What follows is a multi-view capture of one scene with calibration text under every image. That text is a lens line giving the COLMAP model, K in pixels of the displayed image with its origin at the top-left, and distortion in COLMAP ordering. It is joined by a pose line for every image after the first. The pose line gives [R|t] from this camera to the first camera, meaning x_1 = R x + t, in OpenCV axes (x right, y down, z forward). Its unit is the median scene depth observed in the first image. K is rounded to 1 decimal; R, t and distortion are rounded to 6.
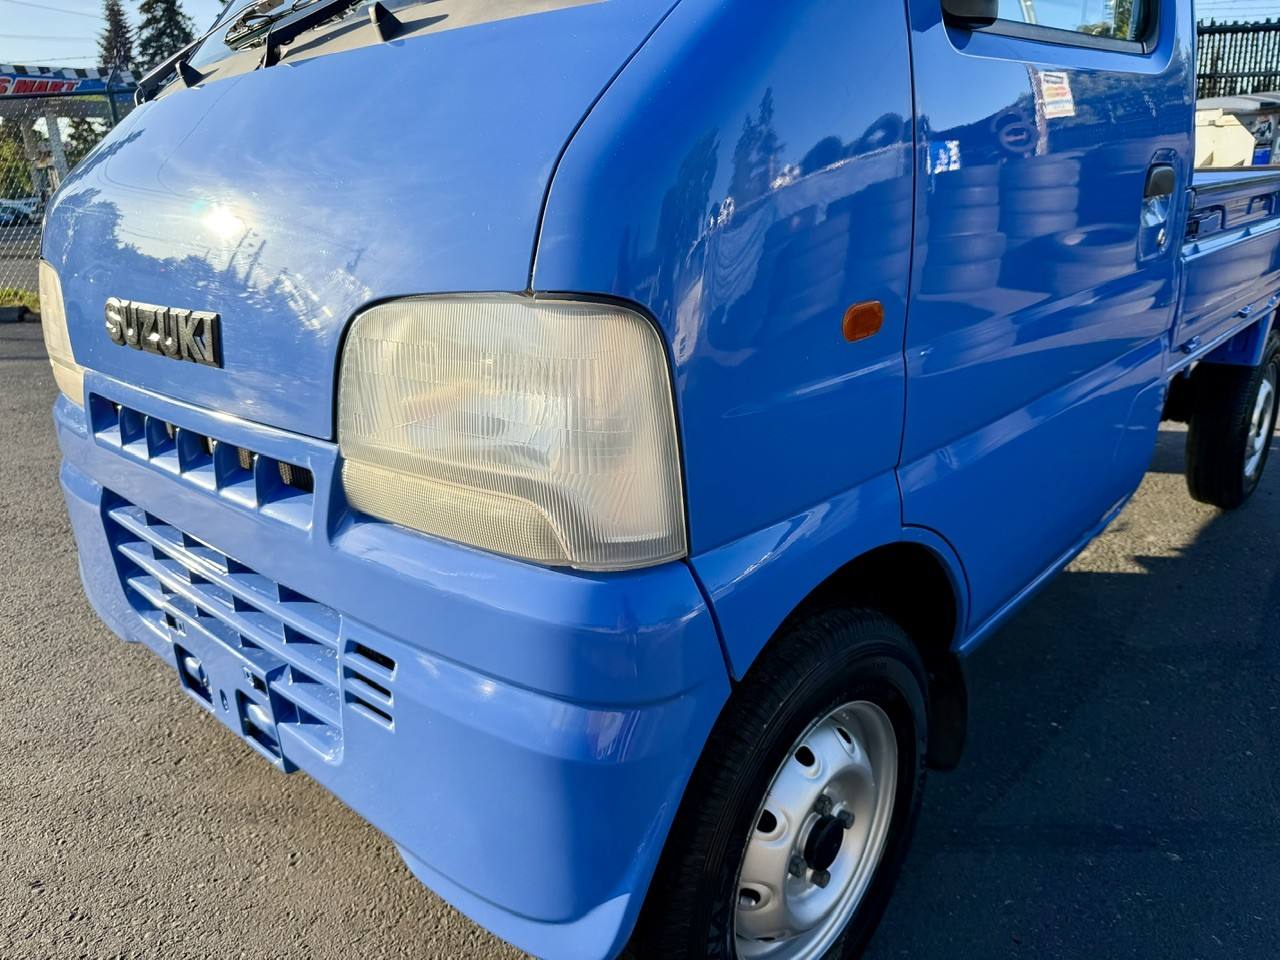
lens RADIAL K [[914.5, 0, 638.9], [0, 914.5, 483.1], [0, 0, 1]] dist [0.011801, -0.026881]
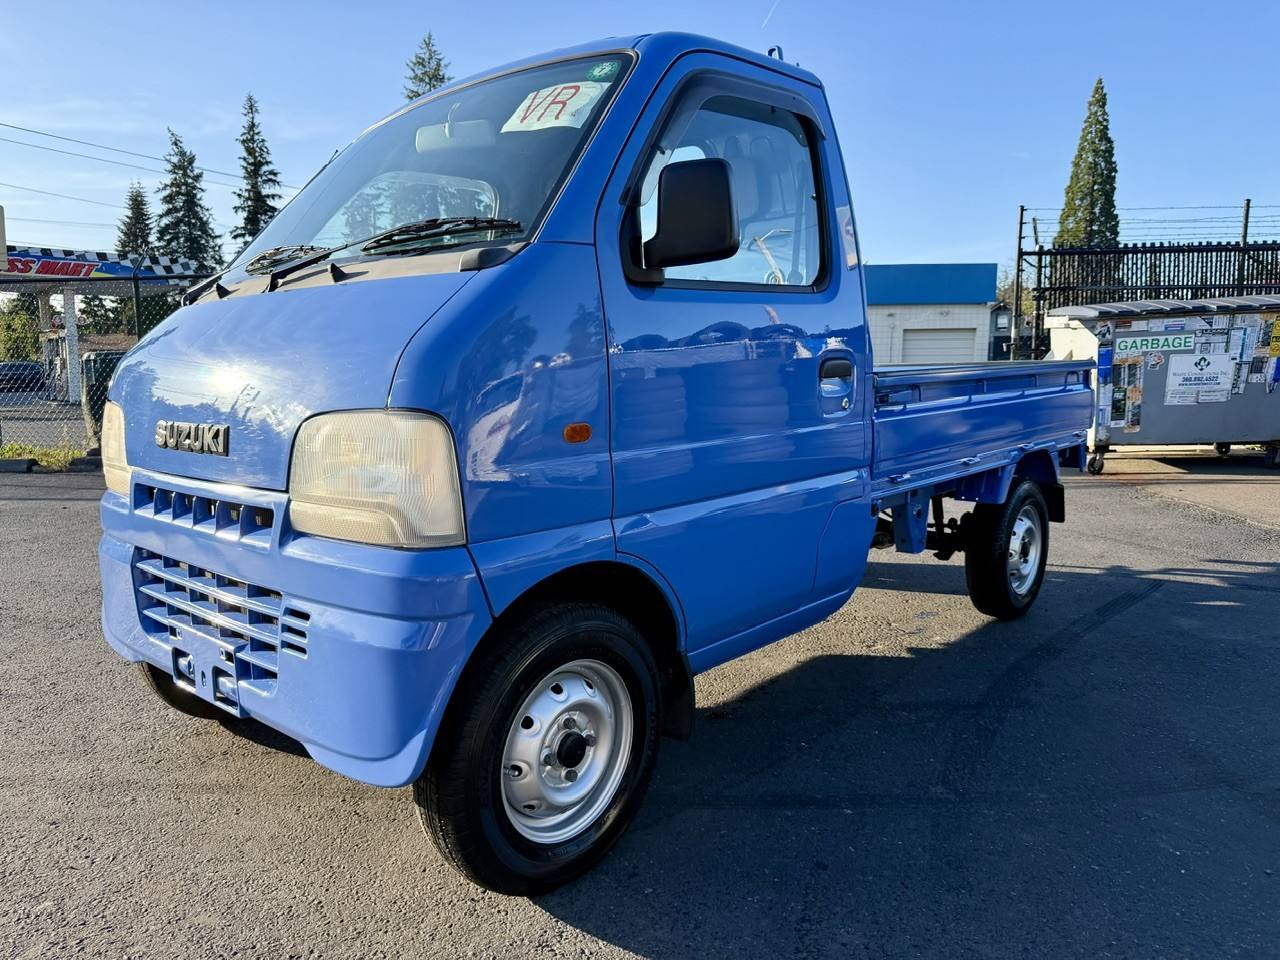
lens RADIAL K [[910.5, 0, 640.7], [0, 910.5, 485.7], [0, 0, 1]] dist [0.037370, -0.045857]
pose [[0.999649, 0.019543, 0.017864, 0.272371], [-0.015871, 0.982320, -0.186535, 0.219780], [-0.021193, 0.186186, 0.982286, -0.650578]]
